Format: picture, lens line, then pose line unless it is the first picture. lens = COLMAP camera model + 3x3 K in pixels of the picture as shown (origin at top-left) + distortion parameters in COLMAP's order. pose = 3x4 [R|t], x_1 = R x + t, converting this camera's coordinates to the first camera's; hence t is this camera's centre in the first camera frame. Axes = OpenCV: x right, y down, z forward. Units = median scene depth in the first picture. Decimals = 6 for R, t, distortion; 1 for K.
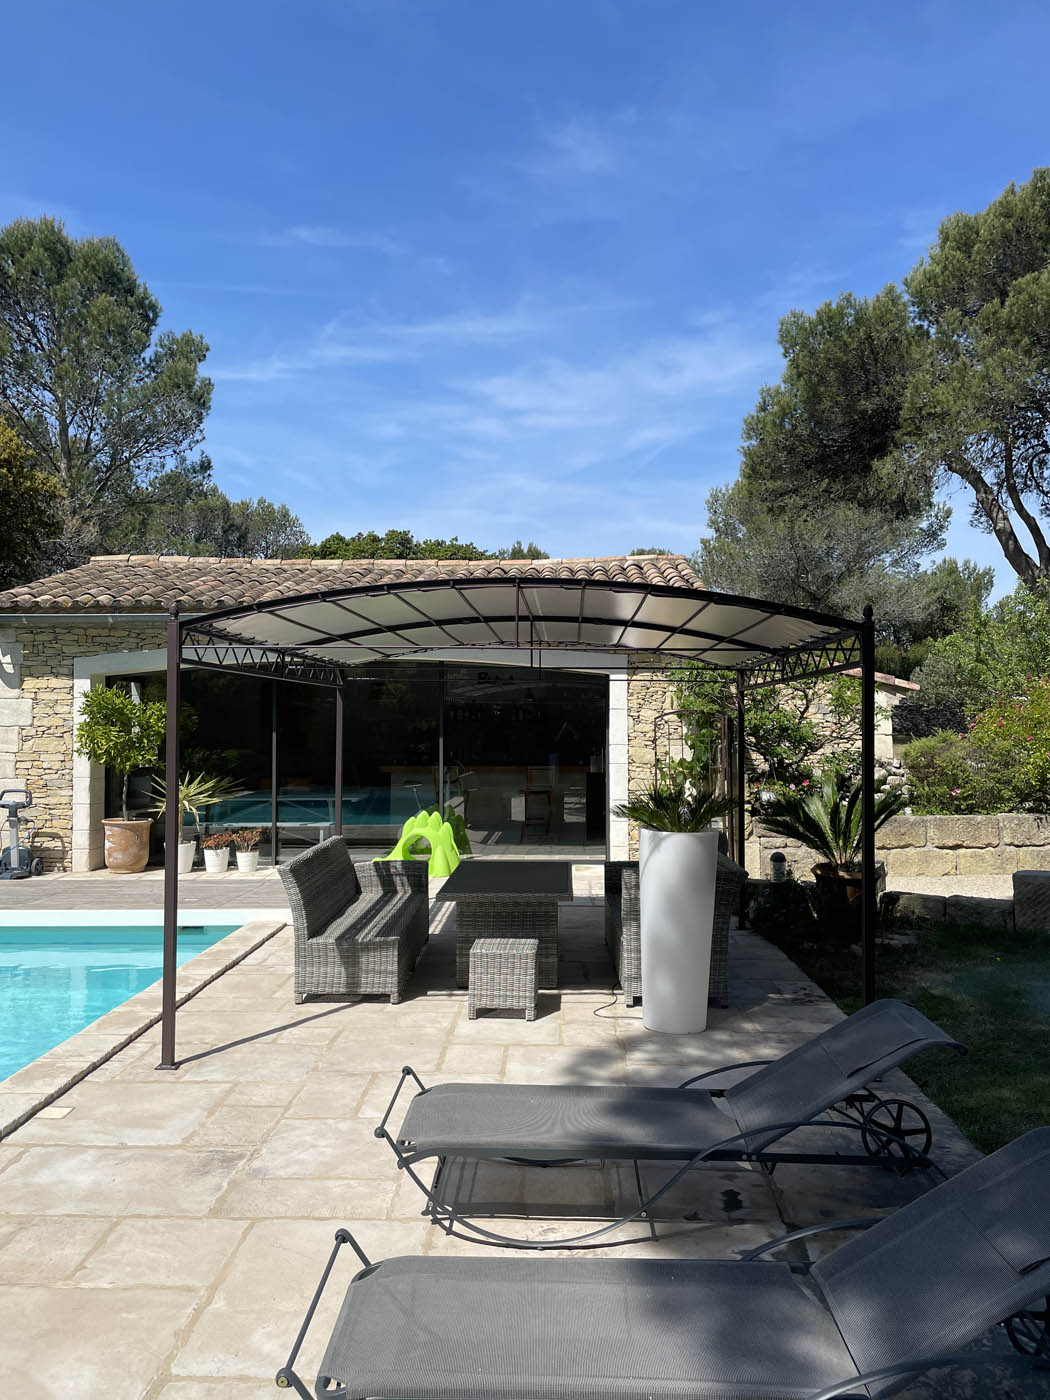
lens RADIAL K [[1061.5, 0, 534.3], [0, 1061.5, 707.3], [0, 0, 1]] dist [0.102613, -0.180578]
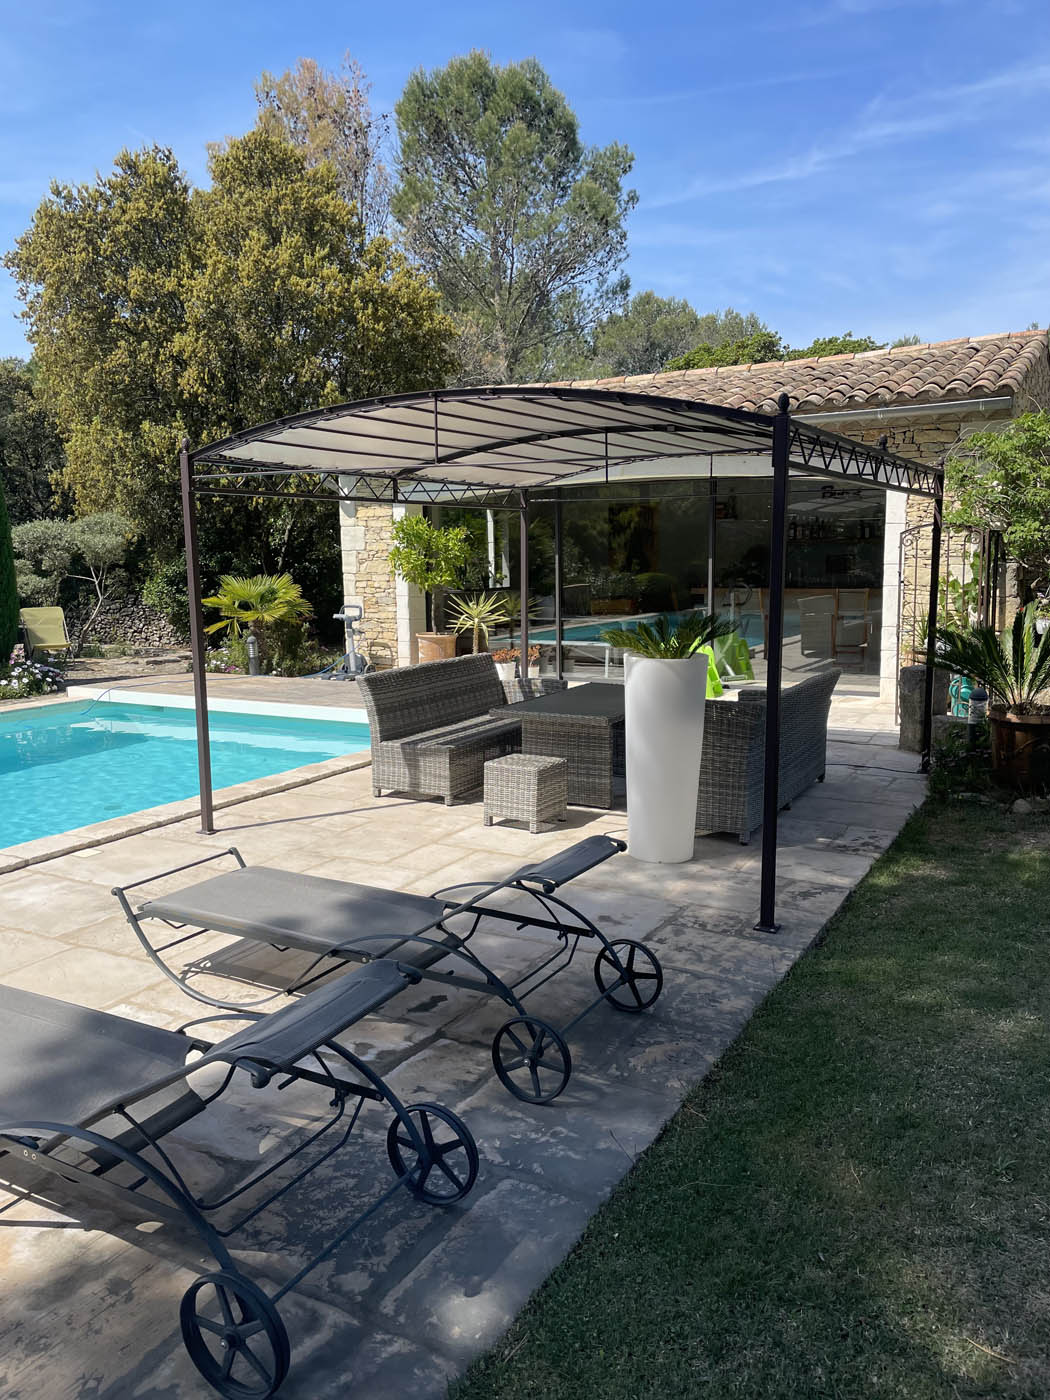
lens RADIAL K [[1061.5, 0, 534.3], [0, 1061.5, 707.3], [0, 0, 1]] dist [0.102613, -0.180578]
pose [[0.885914, 0.057773, -0.460238, 0.436519], [0.018732, 0.986948, 0.159949, 0.007687], [0.463471, -0.150322, 0.873268, 0.112986]]
